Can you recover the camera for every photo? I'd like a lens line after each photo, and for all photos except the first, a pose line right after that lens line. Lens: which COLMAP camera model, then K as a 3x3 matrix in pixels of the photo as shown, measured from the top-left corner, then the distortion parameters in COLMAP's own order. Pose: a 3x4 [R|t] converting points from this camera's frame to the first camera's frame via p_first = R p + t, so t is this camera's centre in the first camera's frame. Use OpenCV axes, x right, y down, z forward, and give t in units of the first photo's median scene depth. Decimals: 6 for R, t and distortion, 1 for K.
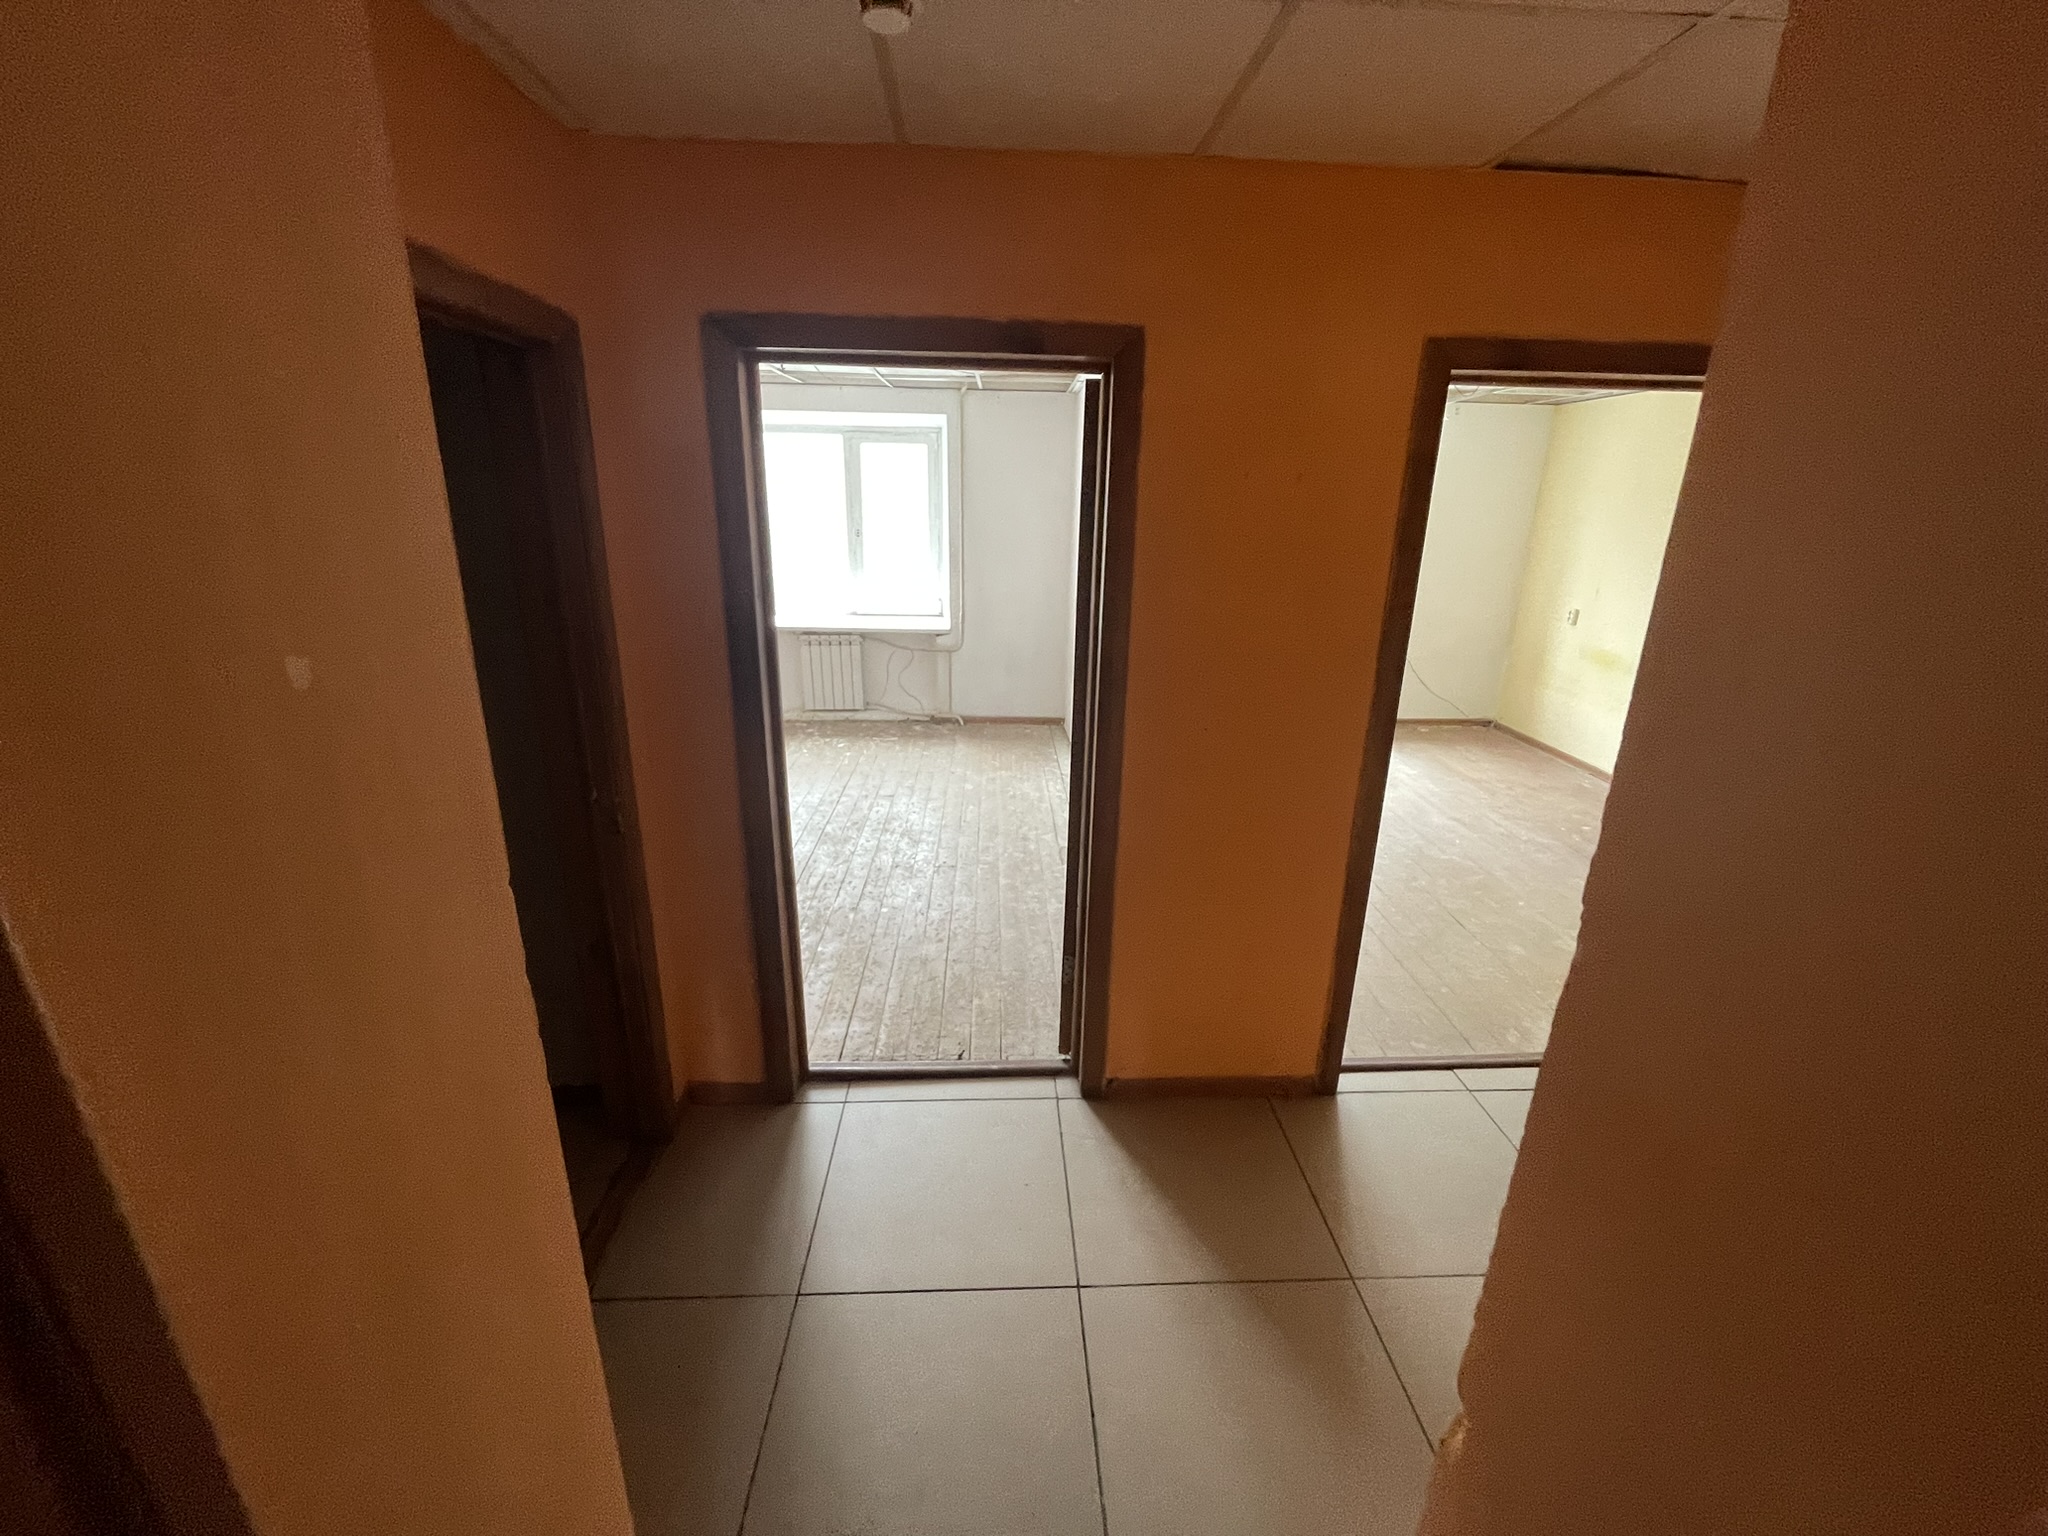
lens RADIAL K [[829.1, 0, 1025.8], [0, 829.1, 761.8], [0, 0, 1]] dist [-0.002660, -0.000177]
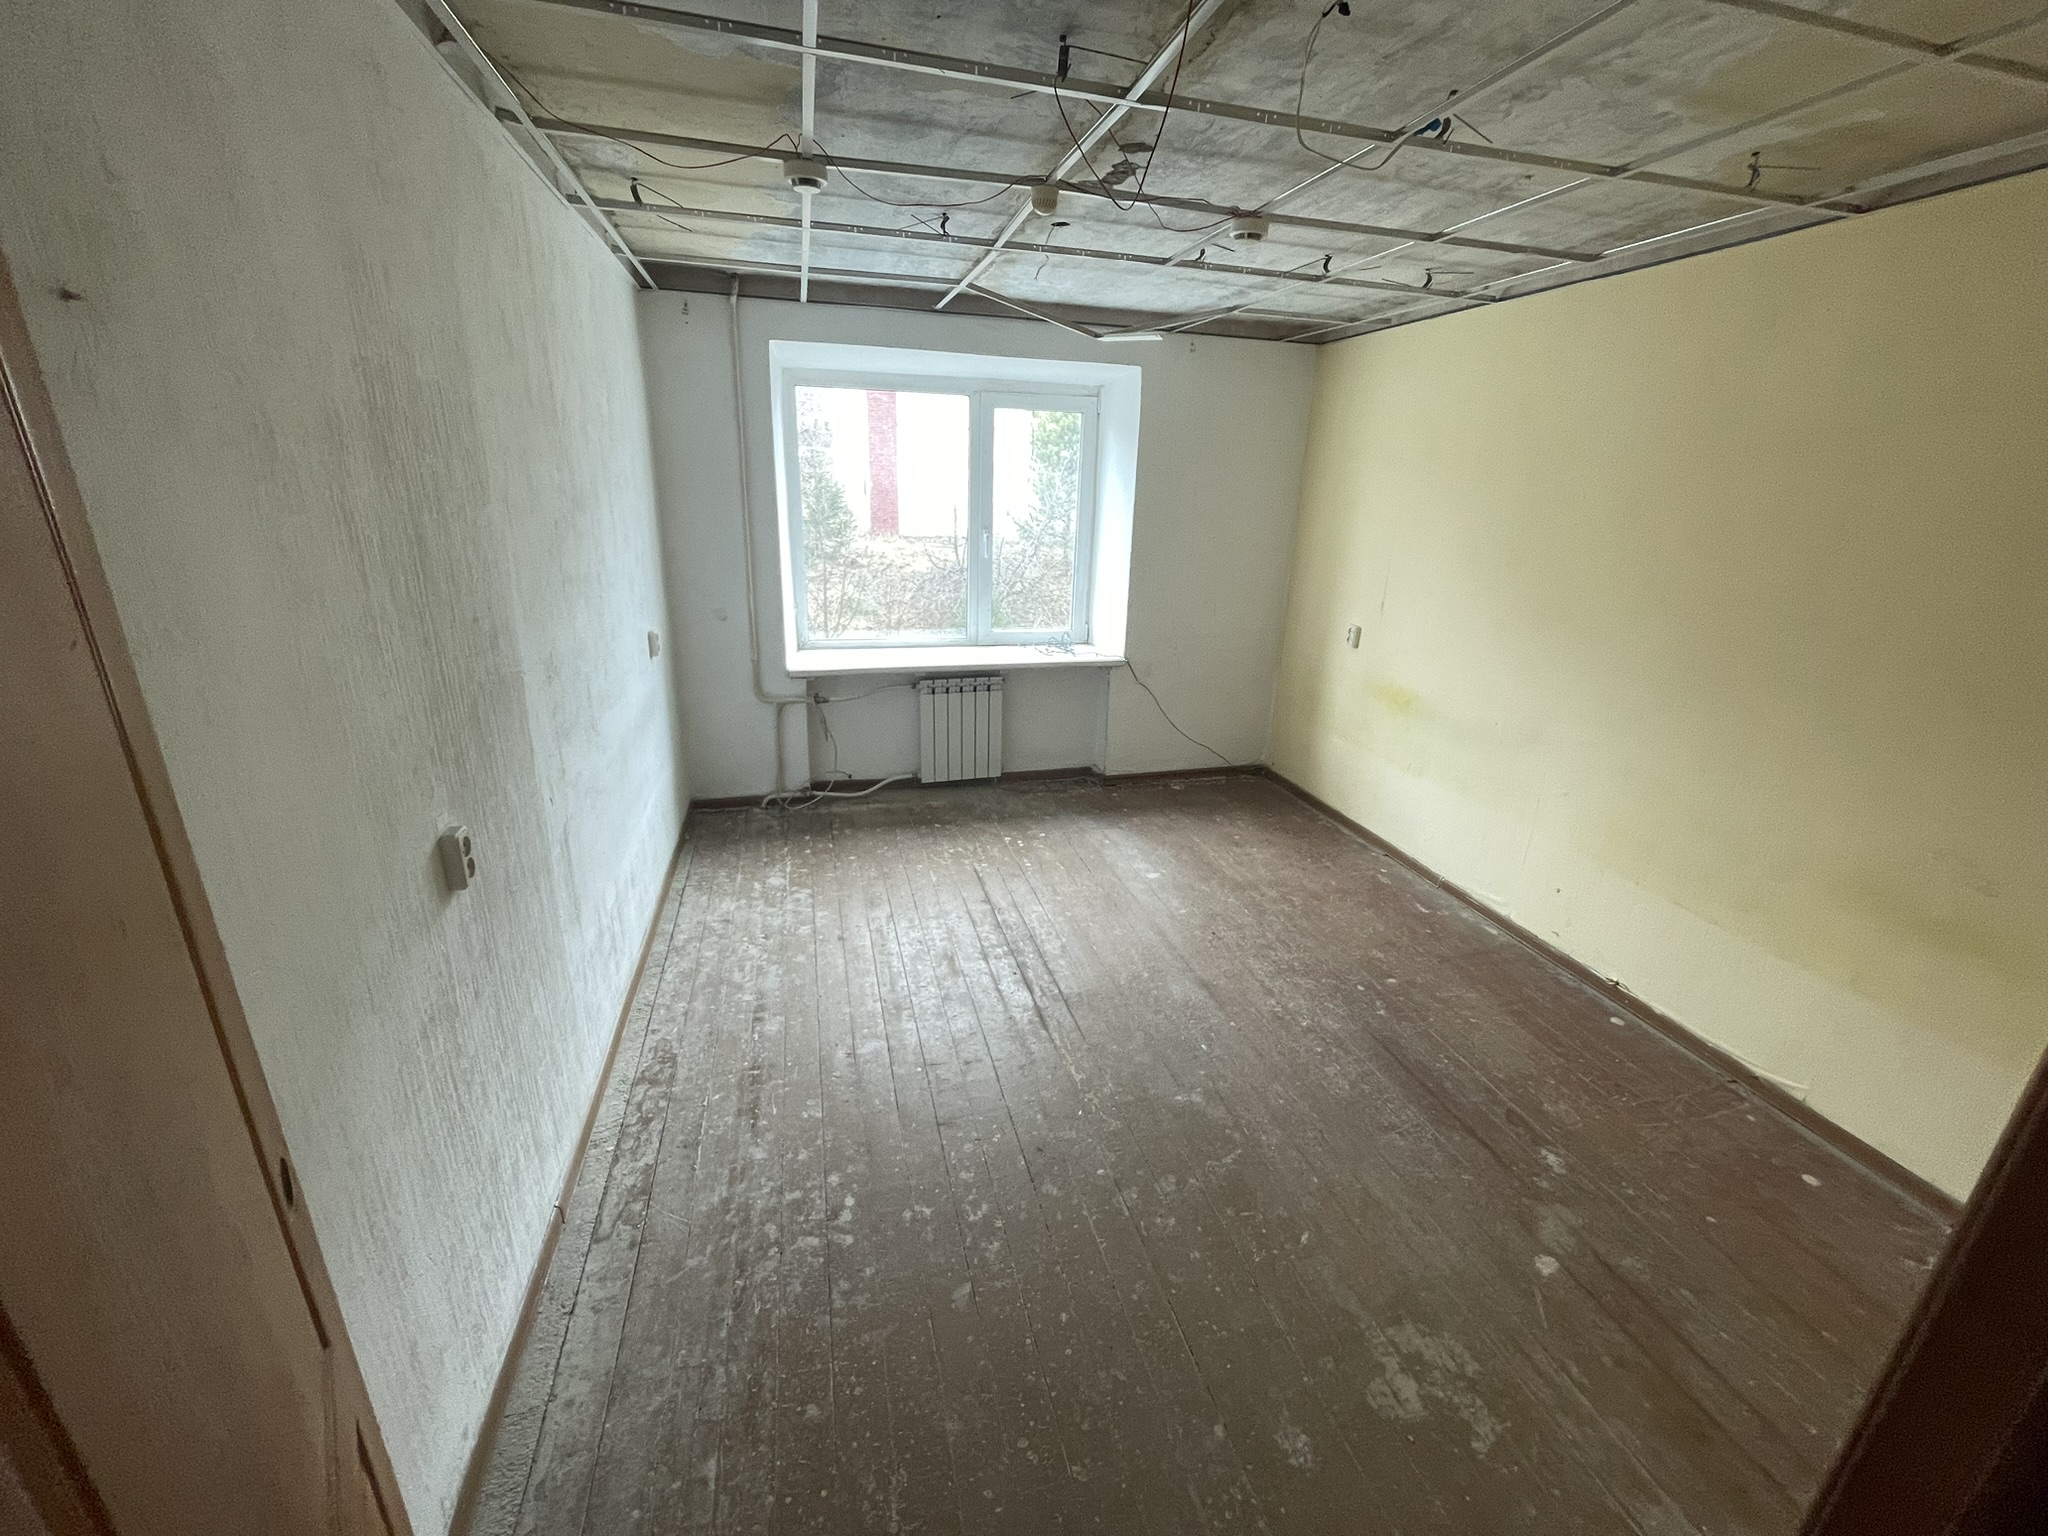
lens RADIAL K [[829.1, 0, 1024.7], [0, 829.1, 772.9], [0, 0, 1]] dist [-0.002660, -0.000177]
pose [[0.975695, -0.057589, 0.211432, 0.226033], [0.052279, 0.998163, 0.030623, -0.099251], [-0.212807, -0.018825, 0.976913, 0.362352]]
